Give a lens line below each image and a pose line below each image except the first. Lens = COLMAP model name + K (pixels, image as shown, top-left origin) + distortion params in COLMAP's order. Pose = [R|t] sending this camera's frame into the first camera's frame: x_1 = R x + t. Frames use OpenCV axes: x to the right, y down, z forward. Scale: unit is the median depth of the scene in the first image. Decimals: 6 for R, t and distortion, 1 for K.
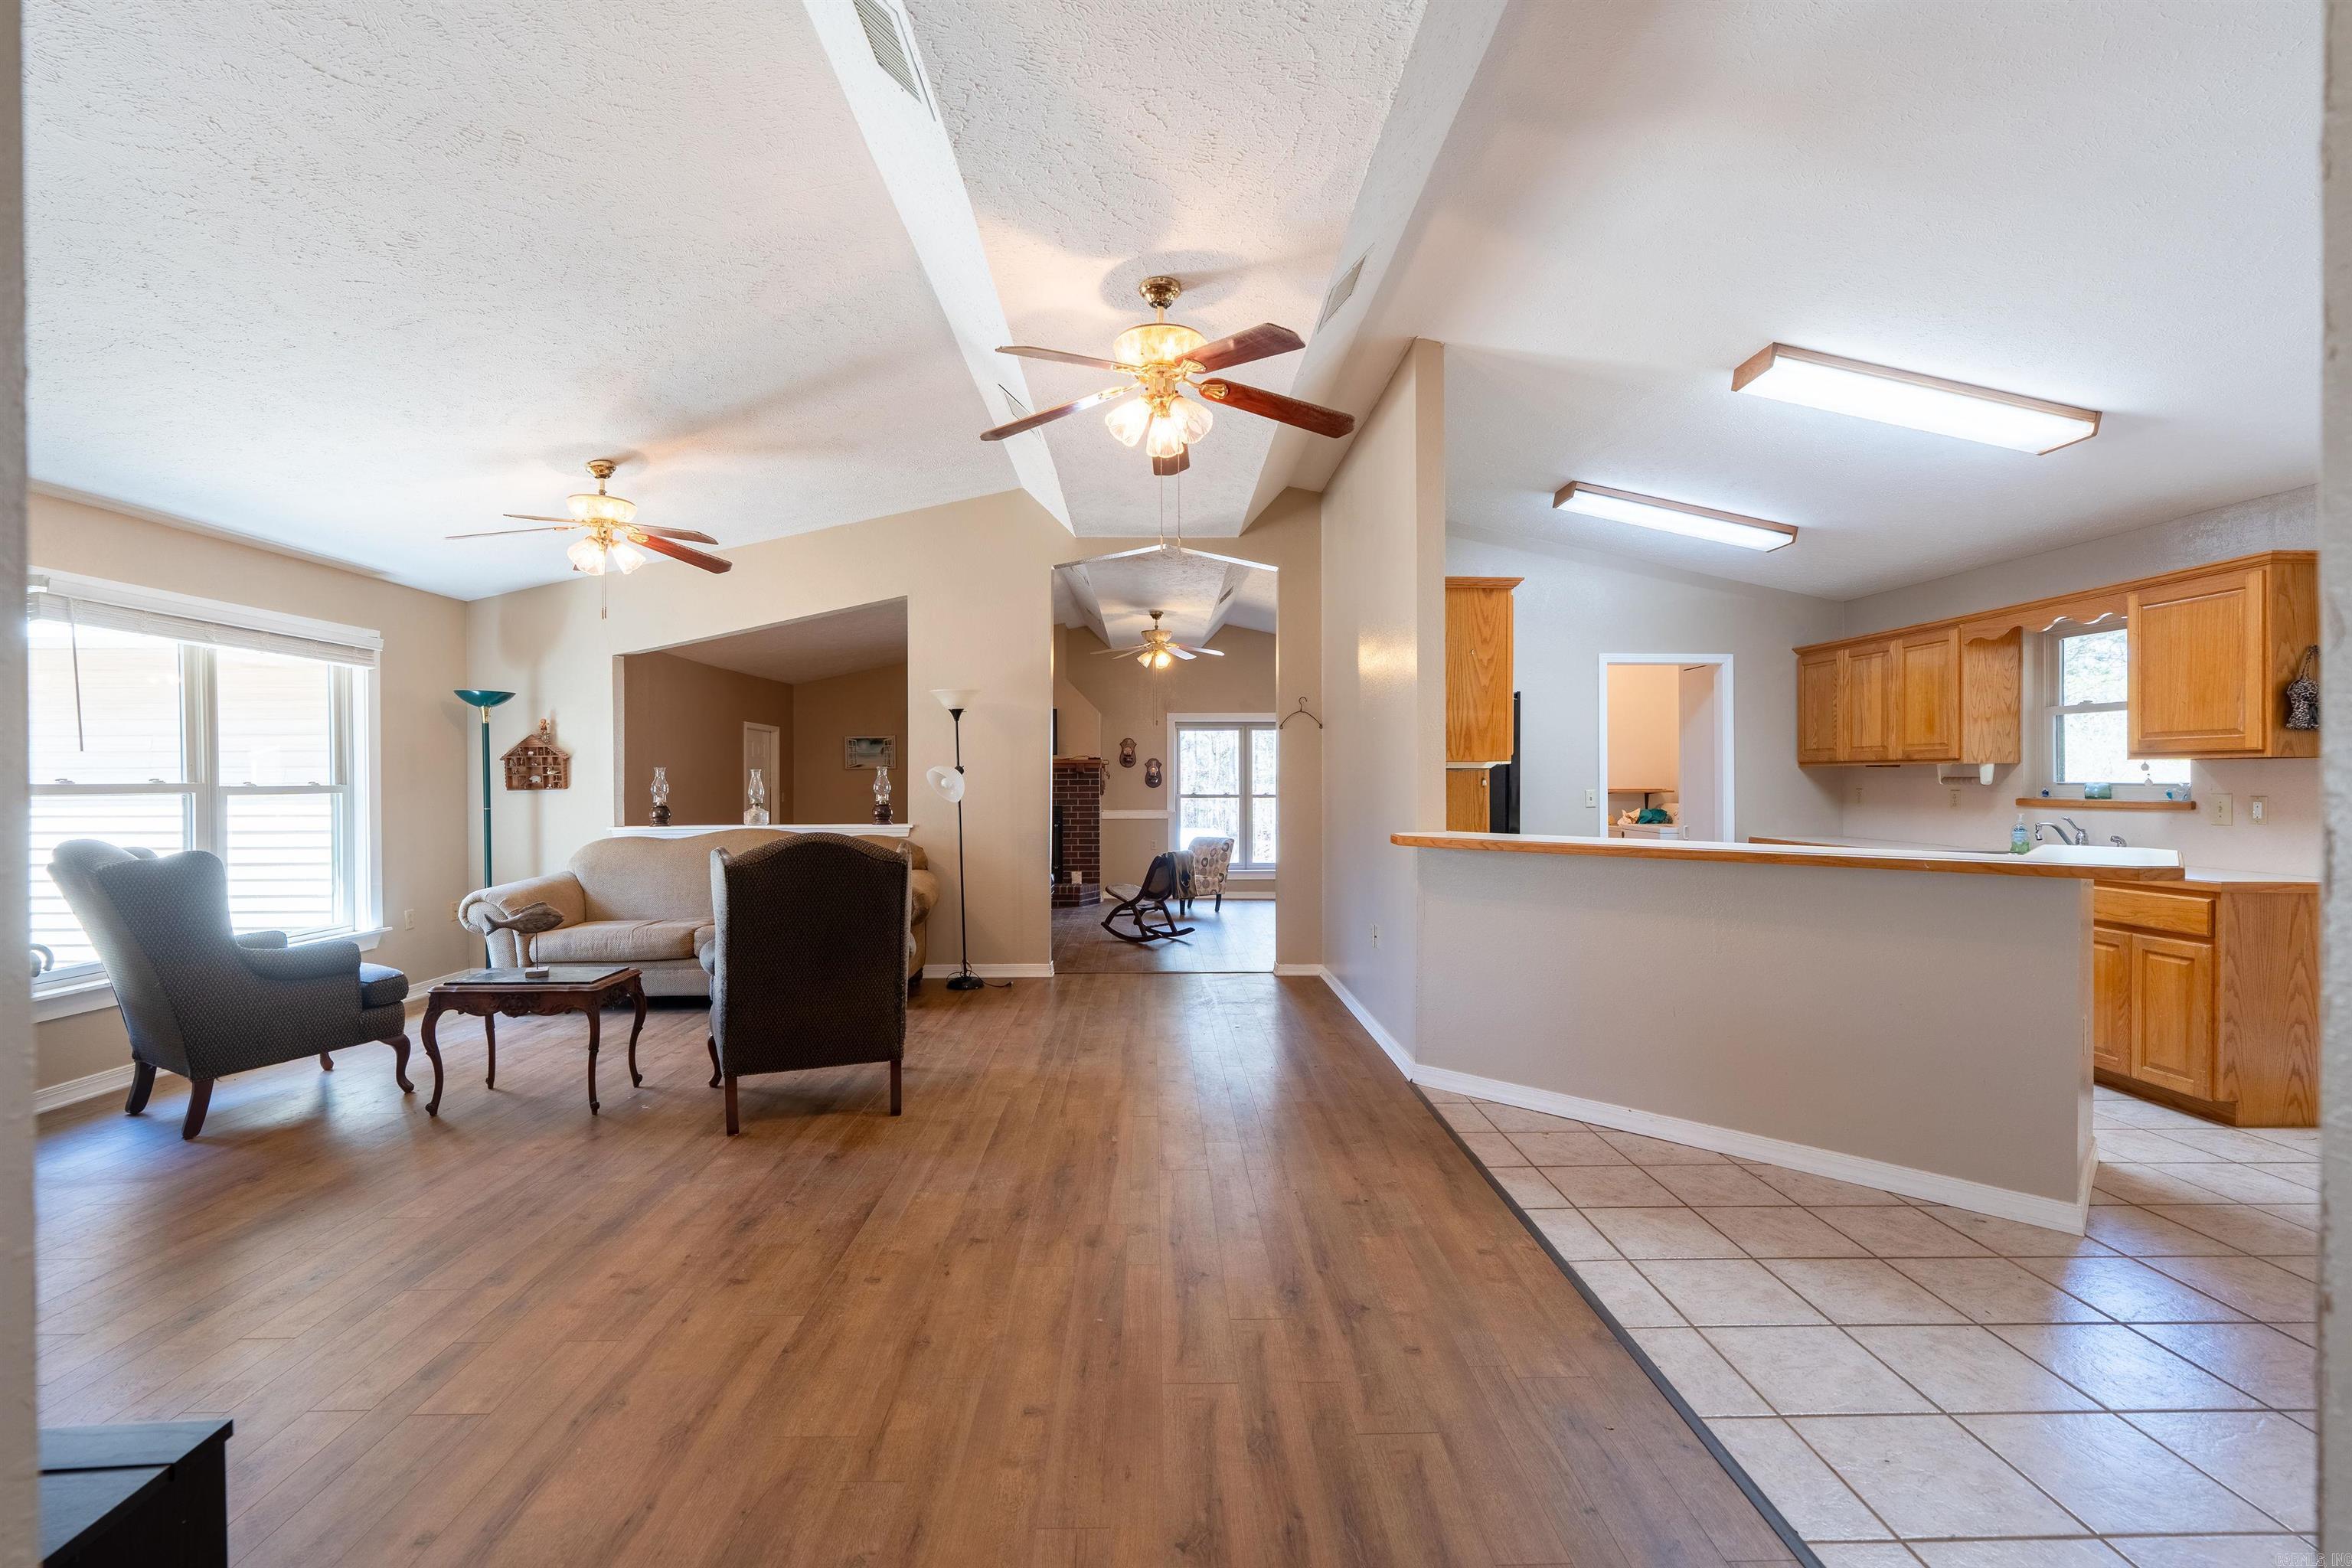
lens RADIAL K [[1052.8, 0, 1173.3], [0, 1052.8, 784.9], [0, 0, 1]] dist [-0.006735, 0.003487]
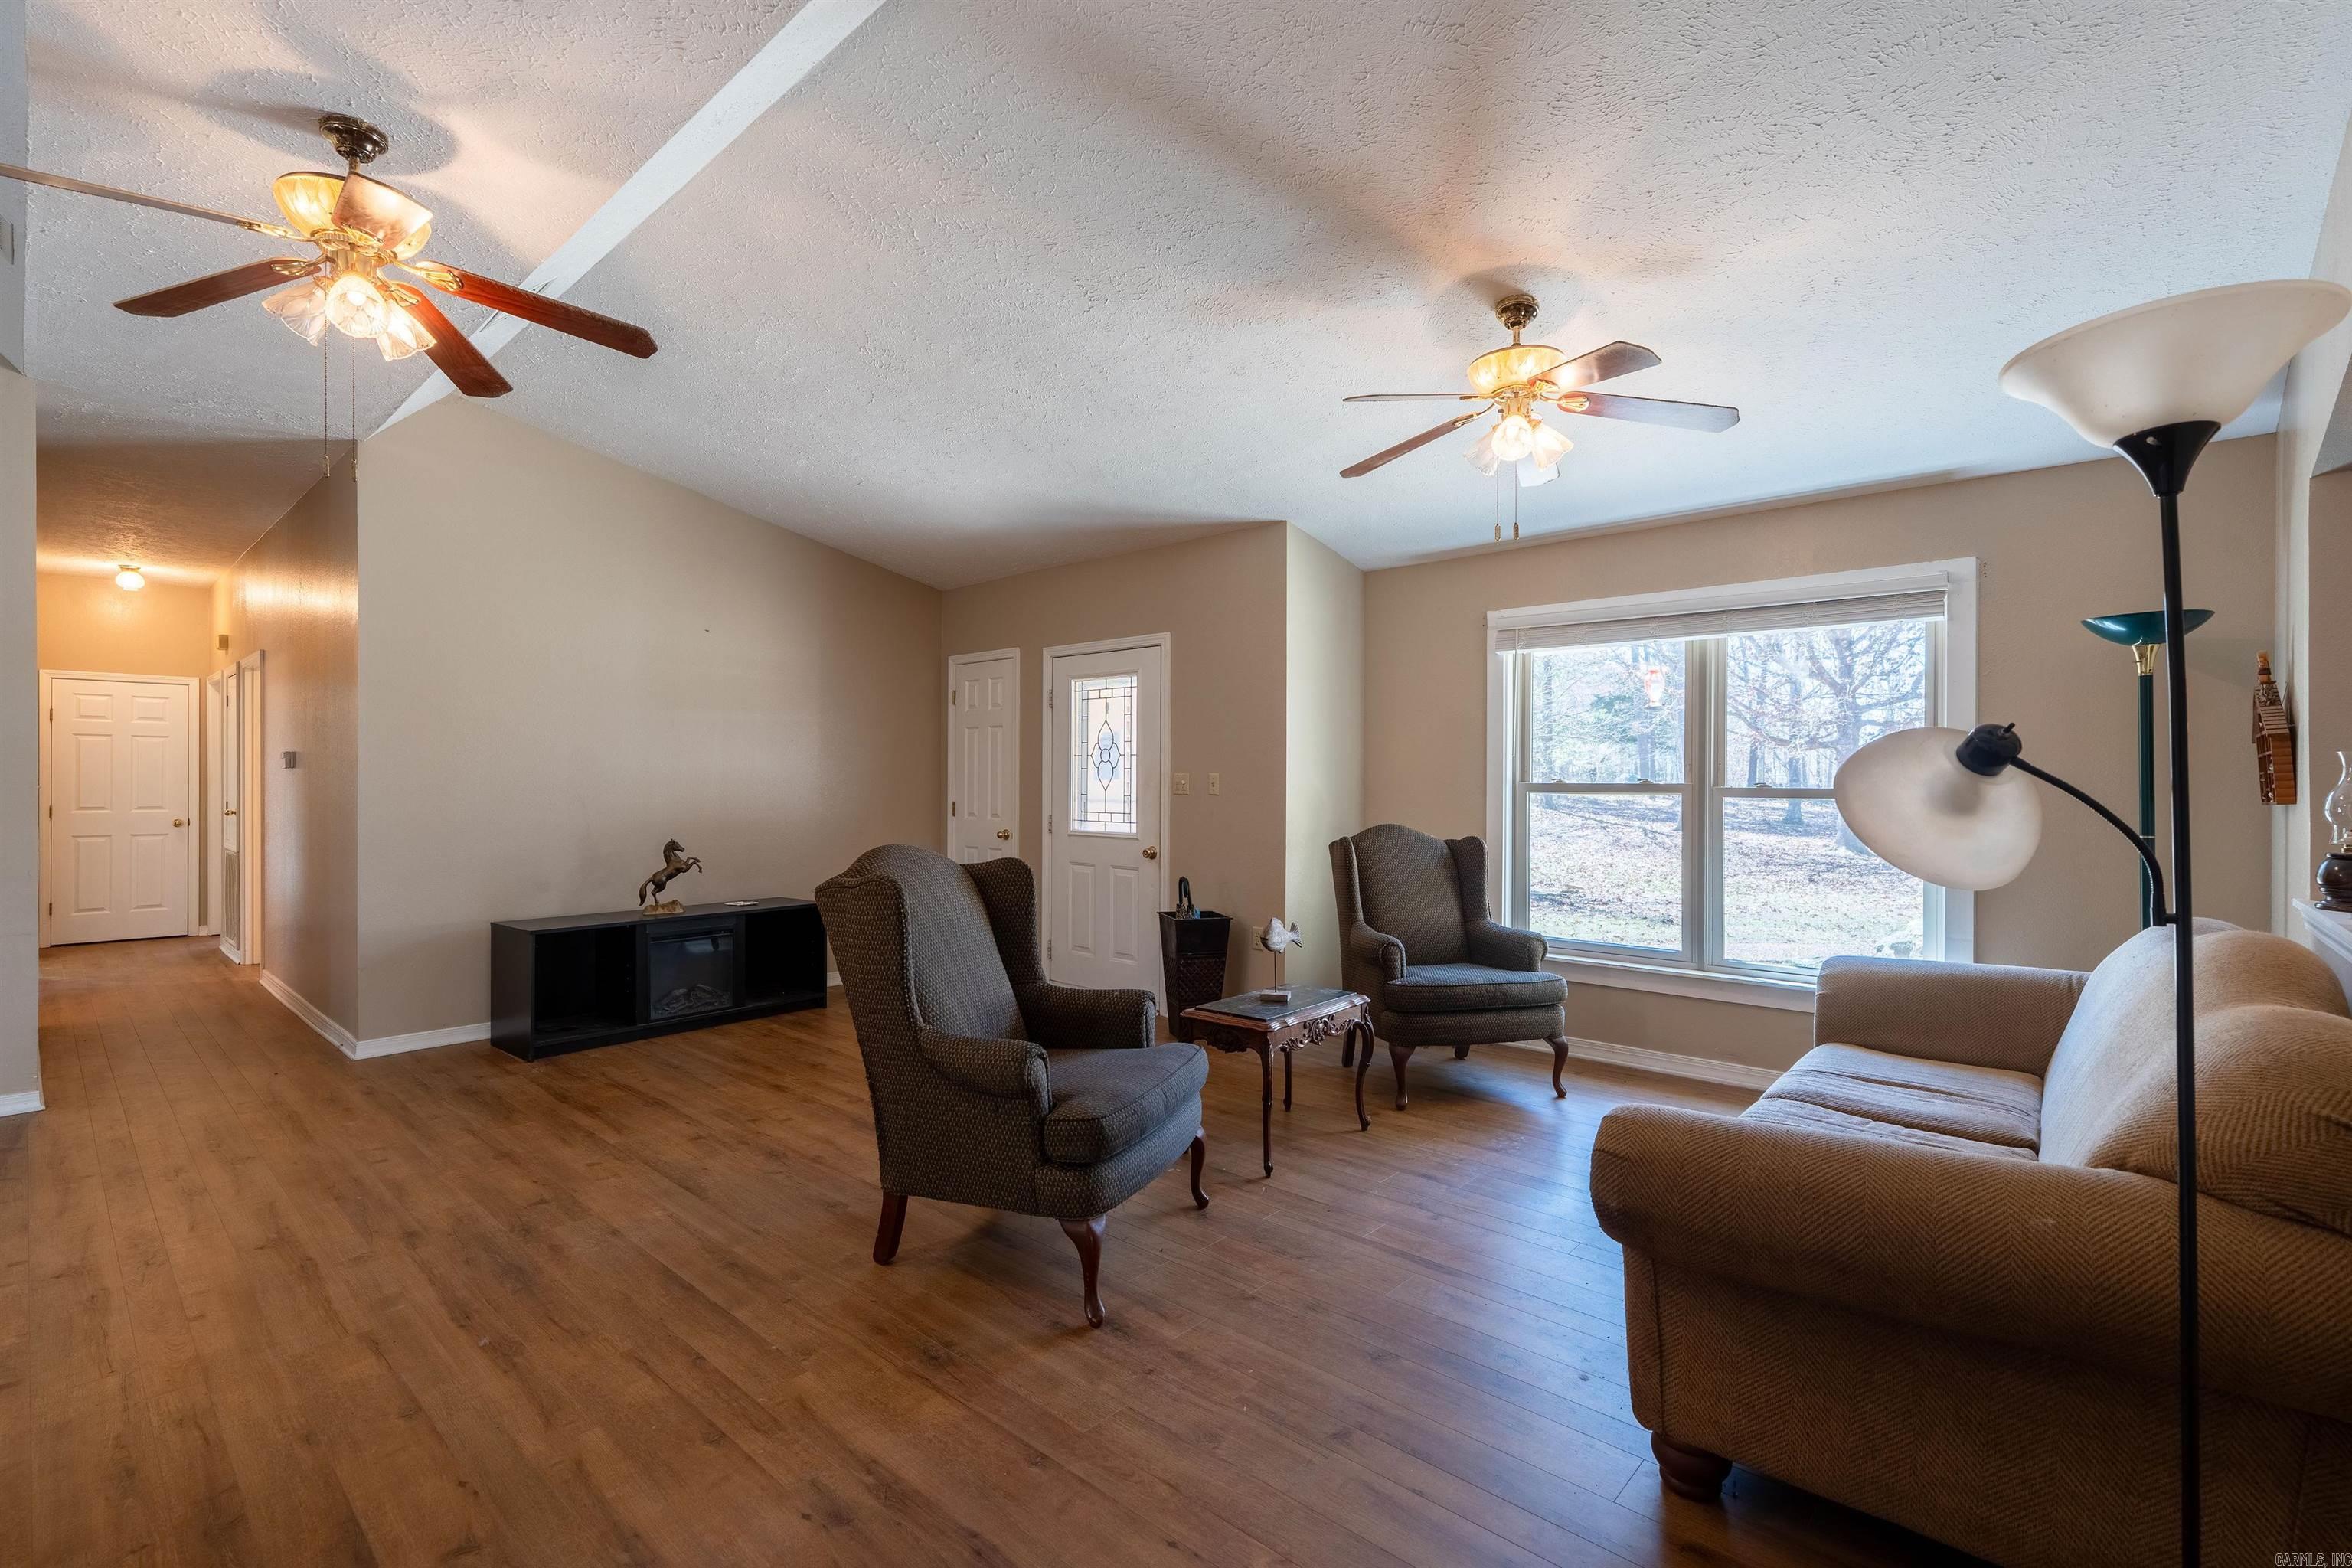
lens RADIAL K [[1051.1, 0, 1168.2], [0, 1051.1, 775.7], [0, 0, 1]] dist [-0.002090, 0.000008]
pose [[-0.689492, -0.000304, -0.724293, 0.080738], [-0.003405, 0.999990, 0.002822, -0.008525], [0.724285, 0.004412, -0.689486, 1.167559]]
